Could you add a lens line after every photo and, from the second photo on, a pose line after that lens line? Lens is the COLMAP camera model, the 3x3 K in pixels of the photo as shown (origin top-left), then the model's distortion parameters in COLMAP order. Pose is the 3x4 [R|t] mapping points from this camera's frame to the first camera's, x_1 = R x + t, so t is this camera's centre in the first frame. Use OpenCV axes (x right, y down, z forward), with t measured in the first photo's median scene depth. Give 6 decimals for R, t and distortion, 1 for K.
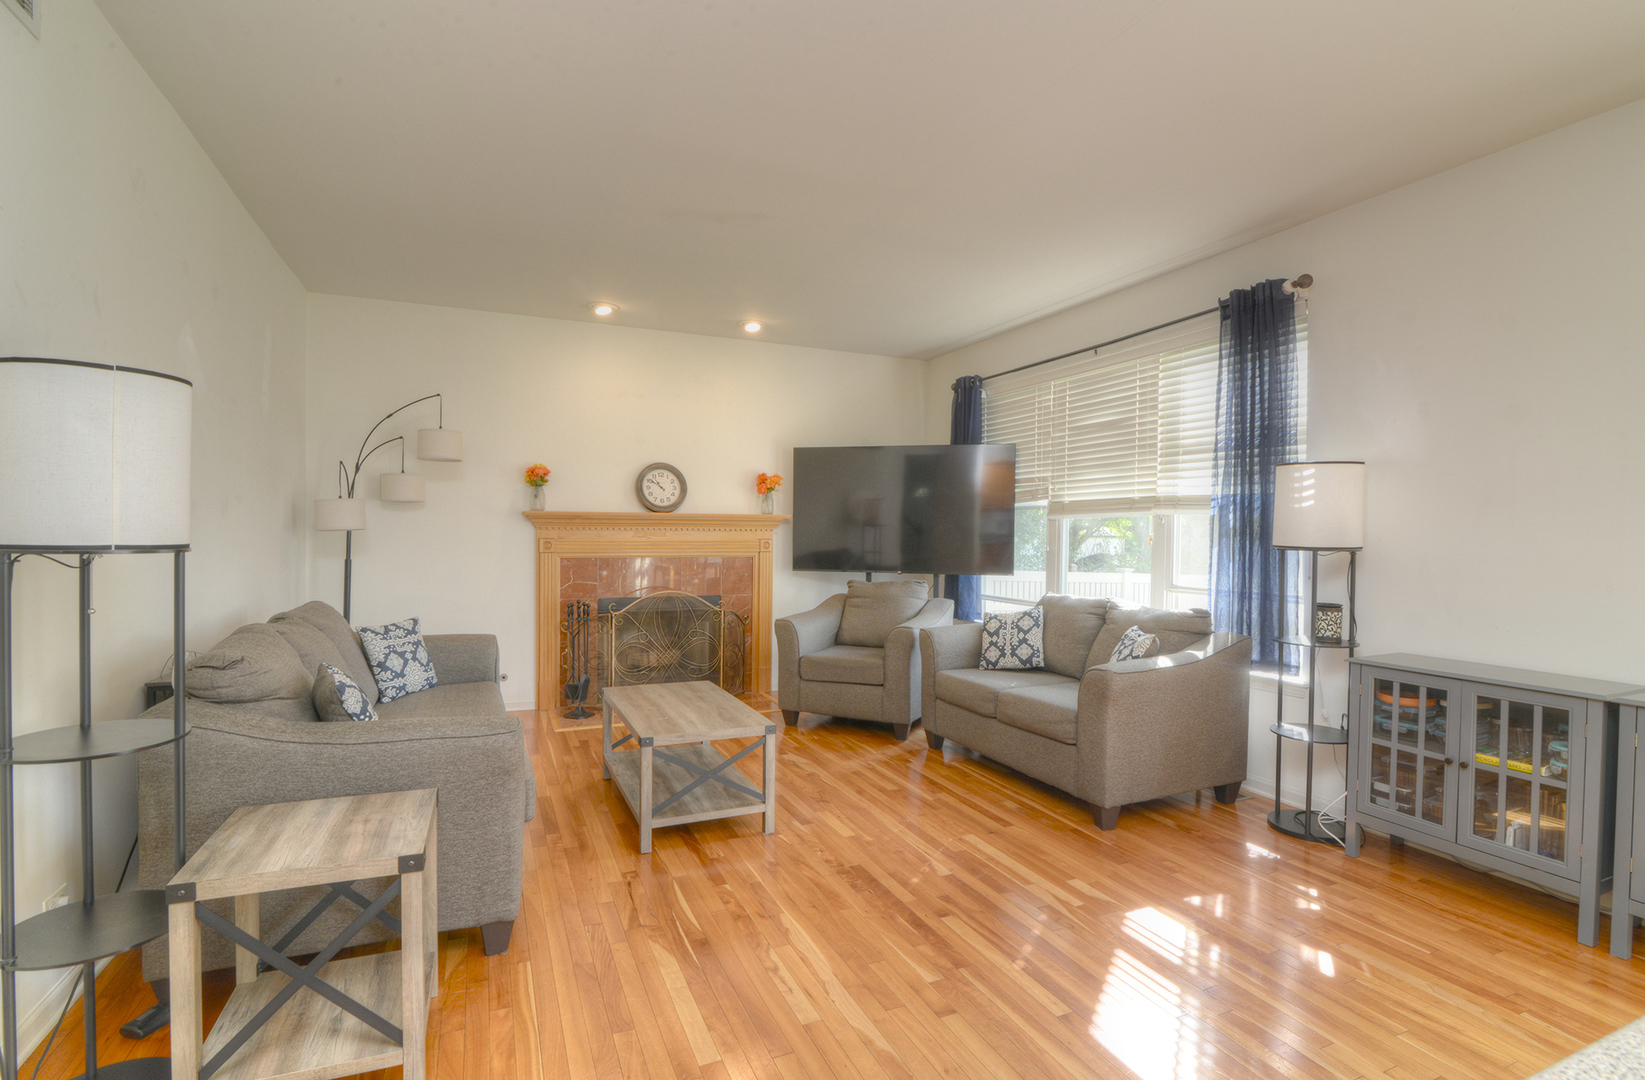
lens RADIAL K [[767.7, 0, 814.9], [0, 767.7, 544.6], [0, 0, 1]] dist [-0.019044, 0.000012]
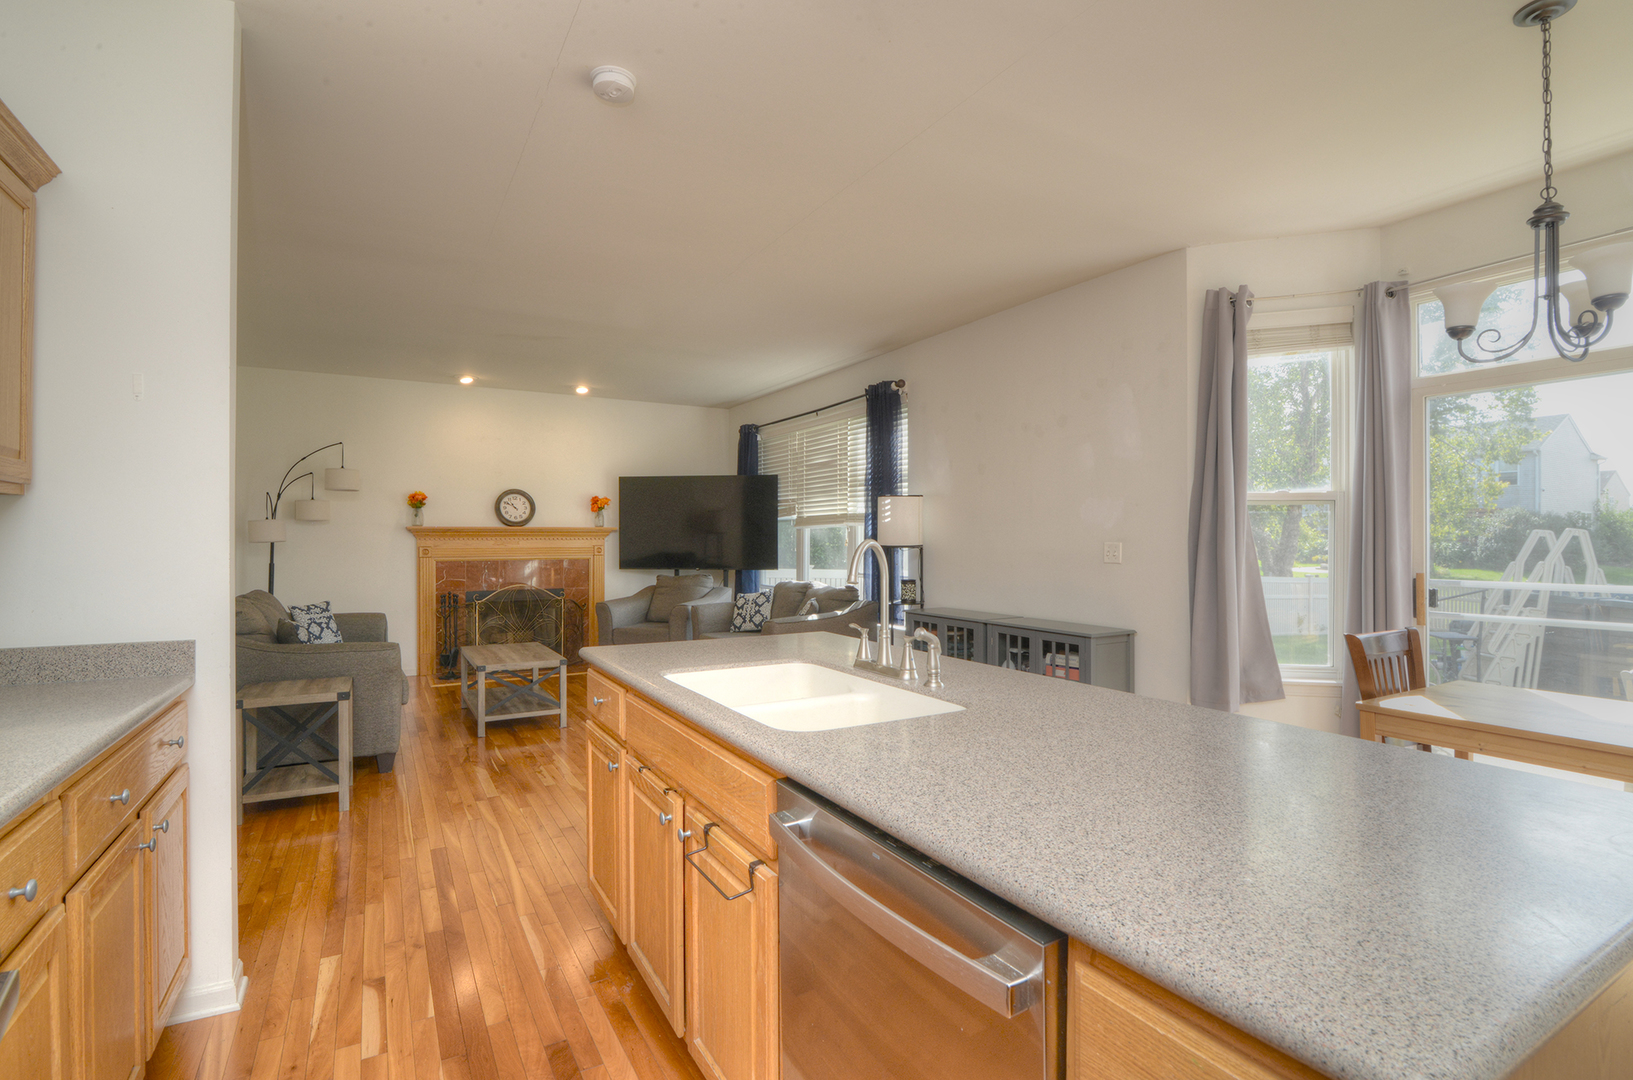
lens RADIAL K [[771.1, 0, 806.3], [0, 771.1, 539.6], [0, 0, 1]] dist [-0.015802, 0.000159]
pose [[0.994331, -0.010640, 0.105798, 0.217672], [0.012318, 0.999808, -0.015218, 0.010404], [-0.105616, 0.016435, 0.994271, -0.517326]]
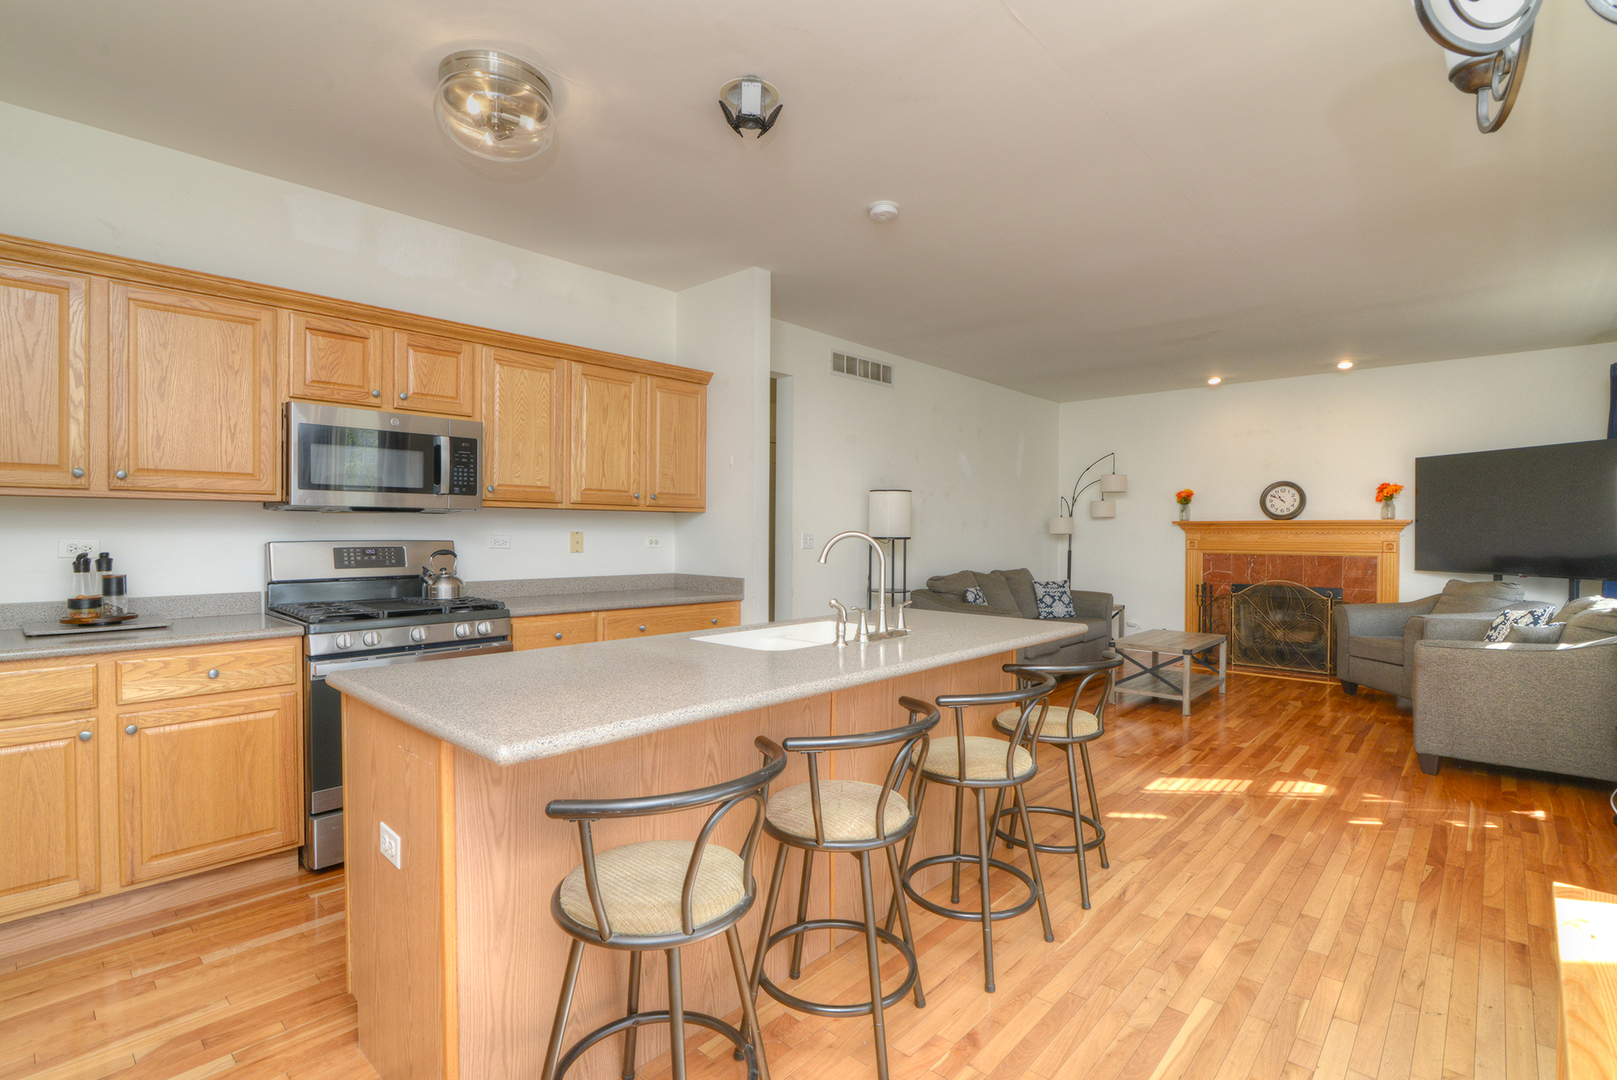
lens RADIAL K [[763.5, 0, 808.5], [0, 763.5, 540.0], [0, 0, 1]] dist [-0.015030, 0.000032]
pose [[0.409958, 0.003298, -0.912098, 0.856175], [-0.016988, 0.999848, -0.004021, 0.014051], [0.911946, 0.017143, 0.409952, -0.331182]]
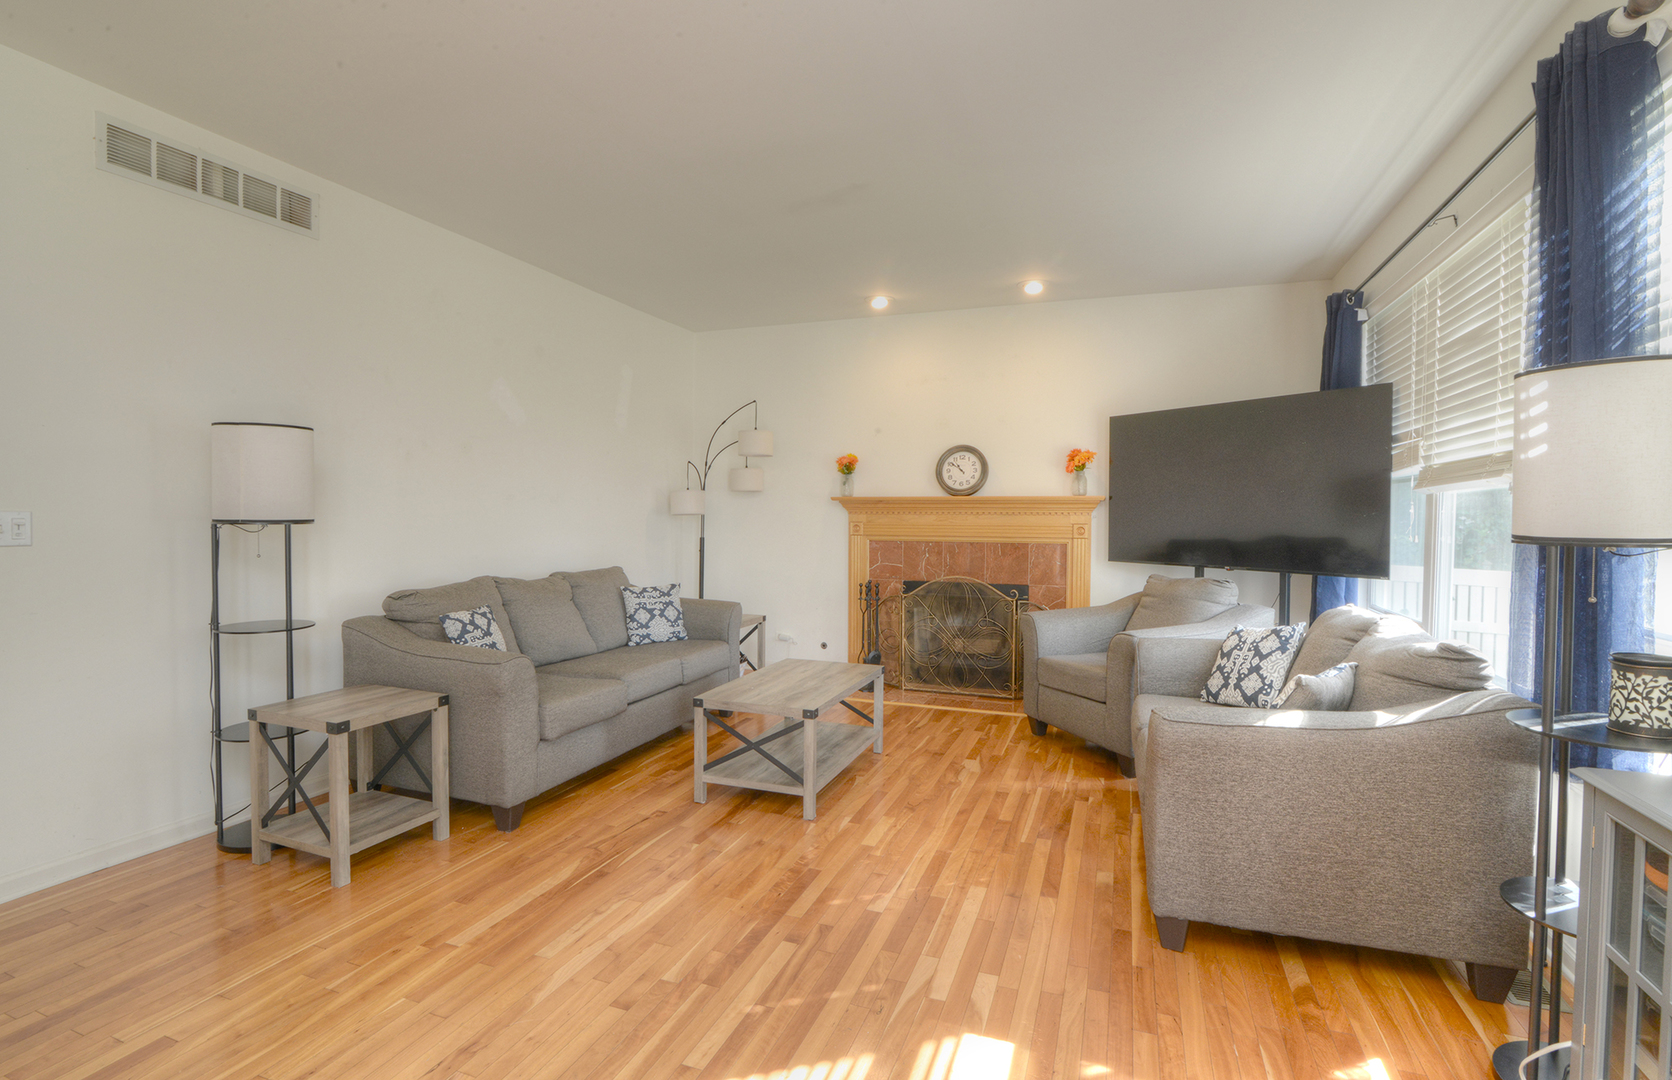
lens RADIAL K [[782.6, 0, 836.0], [0, 782.6, 540.0], [0, 0, 1]] dist [-0.020790, -0.000649]
pose [[0.719970, 0.018577, -0.693757, 0.506839], [-0.012286, 0.999826, 0.014022, 0.002799], [0.693897, -0.001571, 0.720073, 0.233971]]
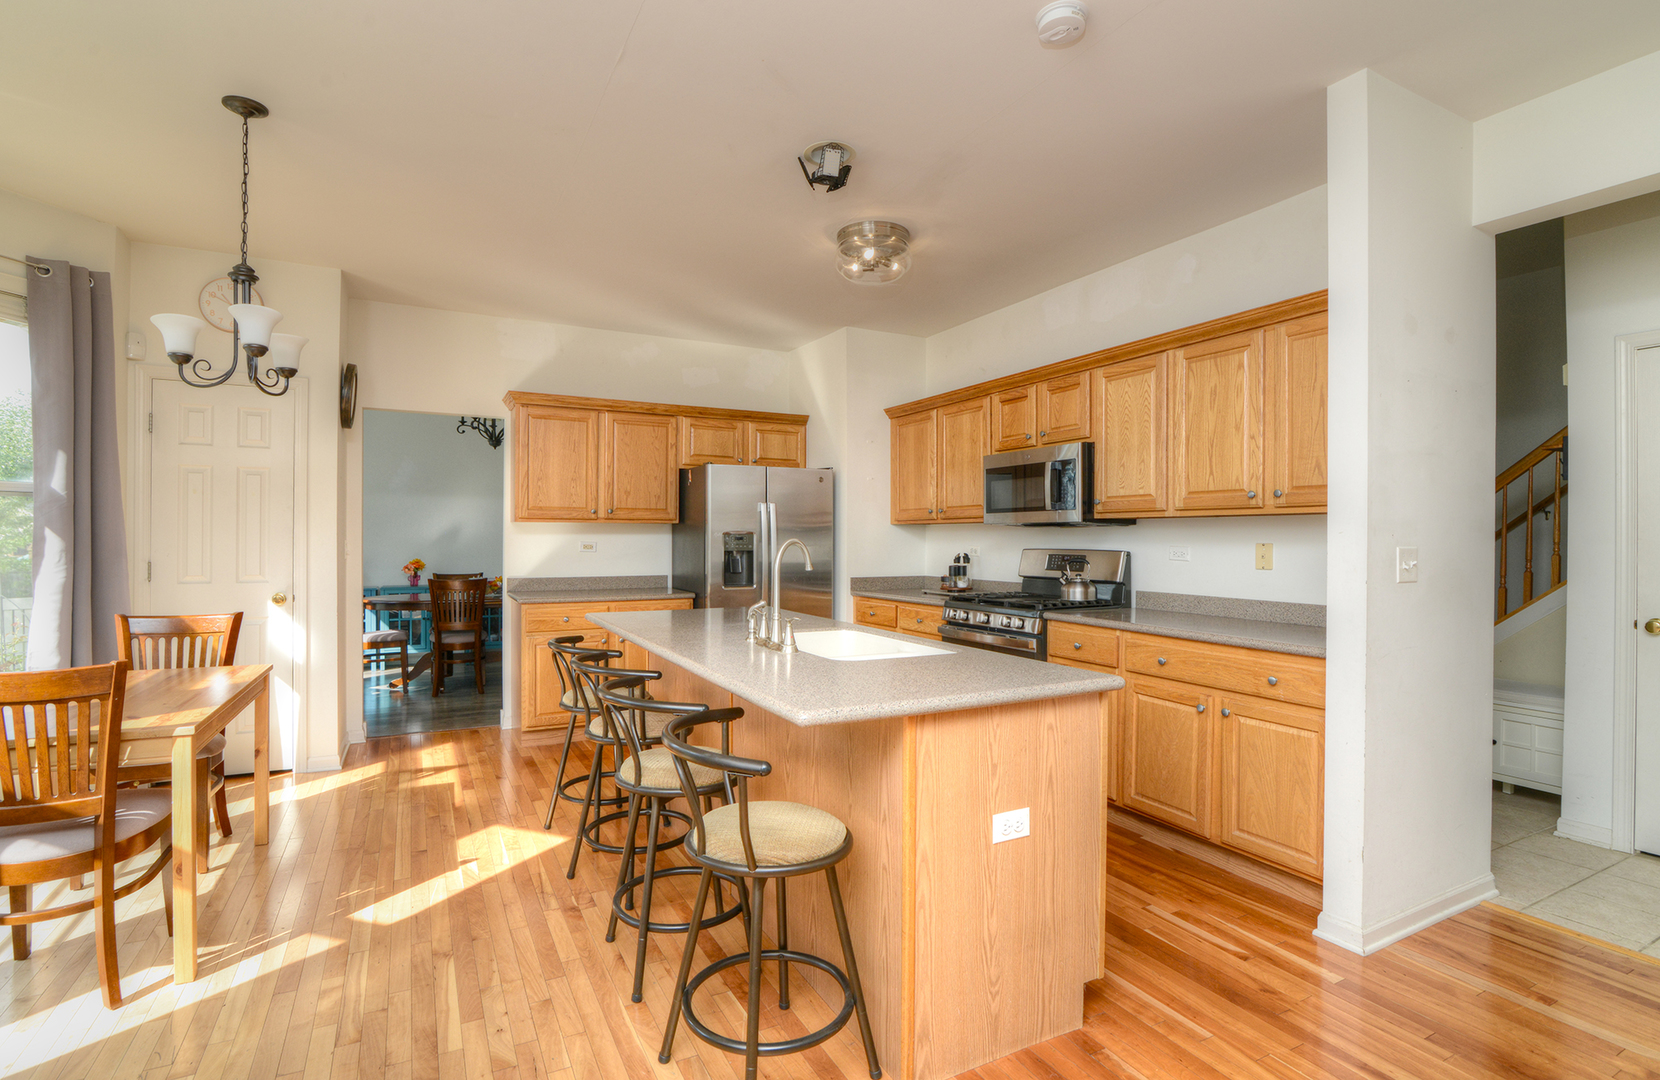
lens RADIAL K [[779.9, 0, 821.2], [0, 779.9, 540.1], [0, 0, 1]] dist [-0.019373, 0.000209]
pose [[-0.997506, -0.014062, -0.069161, 0.327945], [-0.015346, 0.999719, 0.018073, -0.006739], [0.068887, 0.019089, -0.997442, 0.588258]]
